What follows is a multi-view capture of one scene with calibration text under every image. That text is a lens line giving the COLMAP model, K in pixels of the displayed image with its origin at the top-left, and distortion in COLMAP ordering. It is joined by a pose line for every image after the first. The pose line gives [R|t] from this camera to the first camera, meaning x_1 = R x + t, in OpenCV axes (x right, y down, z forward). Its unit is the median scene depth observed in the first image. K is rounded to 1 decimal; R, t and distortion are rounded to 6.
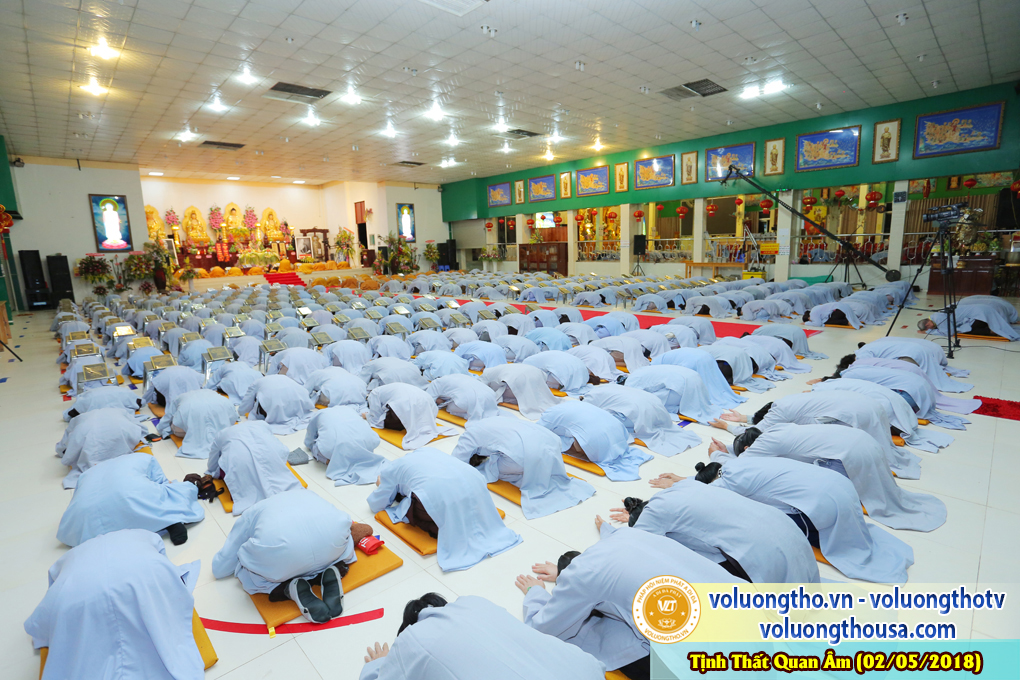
lens RADIAL K [[479.9, 0, 488.7], [0, 479.9, 336.6], [0, 0, 1]] dist [-0.002837, 0.000044]
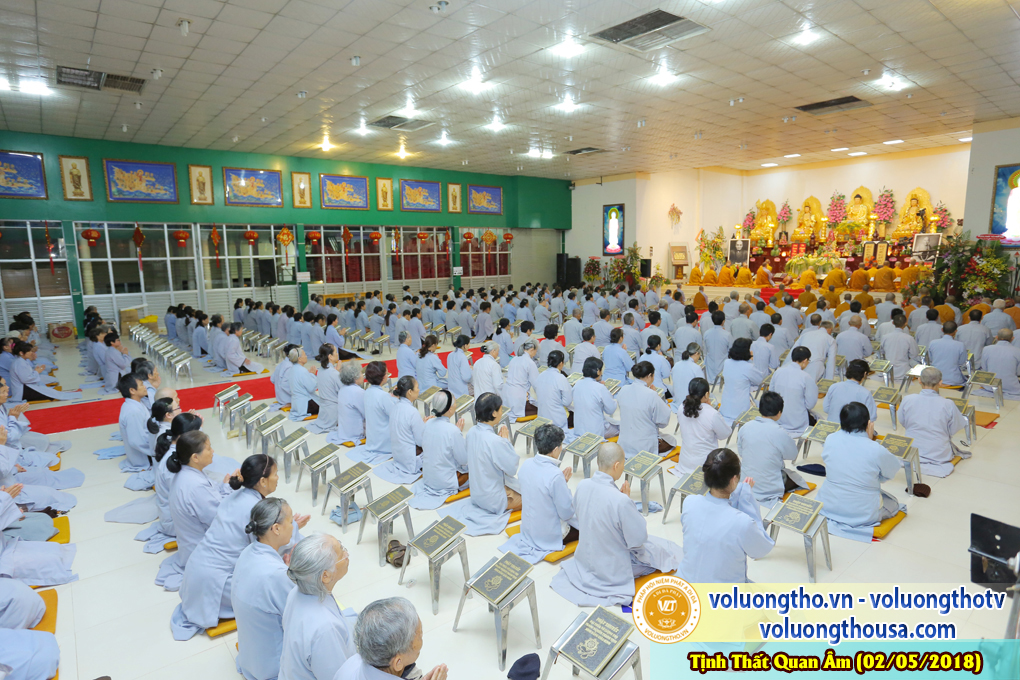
lens RADIAL K [[587.8, 0, 501.7], [0, 587.8, 349.8], [0, 0, 1]] dist [-0.043771, 0.034514]
pose [[-0.036262, 0.197109, -0.979711, 0.620203], [-0.167942, 0.965211, 0.200408, -0.195524], [0.985130, 0.171802, -0.001897, 0.787144]]
